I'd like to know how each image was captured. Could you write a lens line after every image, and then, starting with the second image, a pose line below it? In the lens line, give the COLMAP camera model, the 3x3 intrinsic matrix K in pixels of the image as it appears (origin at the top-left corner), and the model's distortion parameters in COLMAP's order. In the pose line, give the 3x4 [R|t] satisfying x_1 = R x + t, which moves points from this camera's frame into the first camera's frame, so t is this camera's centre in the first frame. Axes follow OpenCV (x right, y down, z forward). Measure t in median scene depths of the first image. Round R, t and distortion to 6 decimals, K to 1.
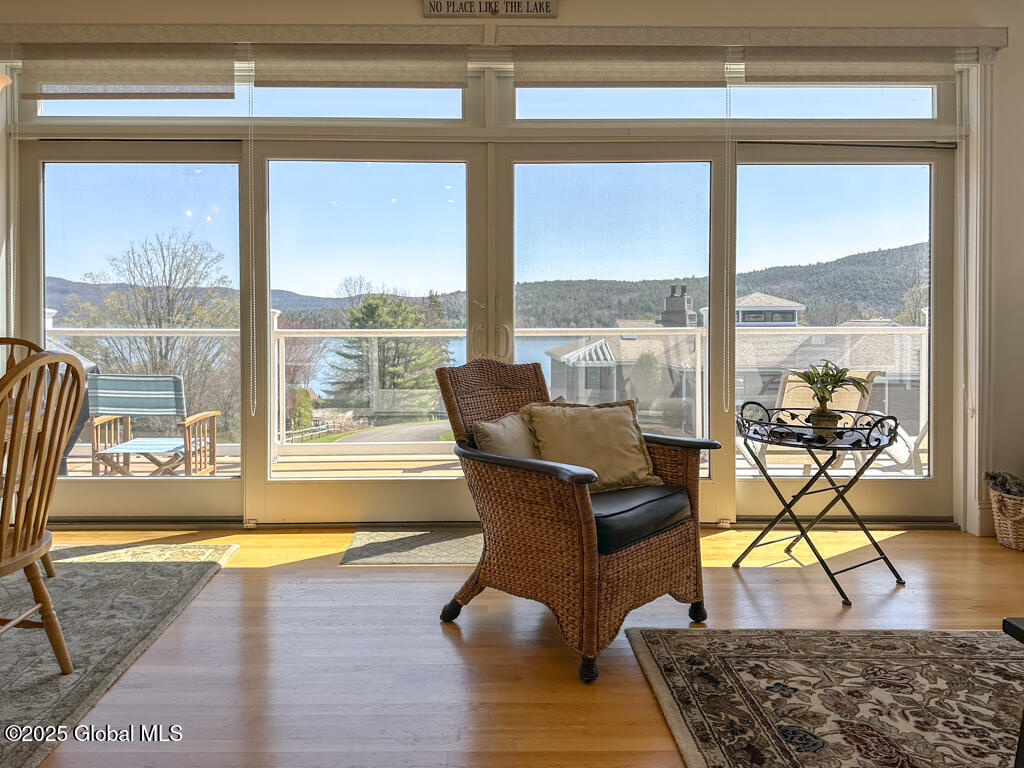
lens RADIAL K [[755.2, 0, 509.8], [0, 755.2, 320.8], [0, 0, 1]] dist [0.013030, -0.037136]
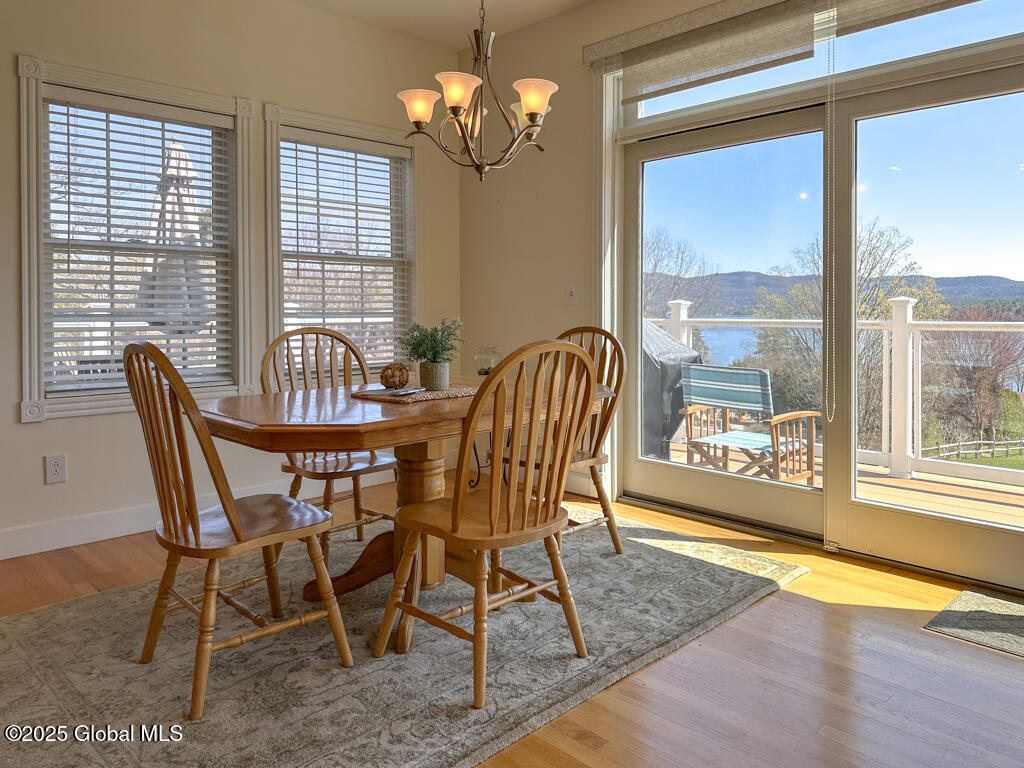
lens RADIAL K [[755.2, 0, 509.8], [0, 755.2, 320.8], [0, 0, 1]] dist [0.013030, -0.037136]
pose [[0.646920, 0.015858, -0.762393, 0.078133], [-0.005742, 0.999857, 0.015926, -0.001389], [0.762536, -0.005925, 0.646918, 0.169064]]
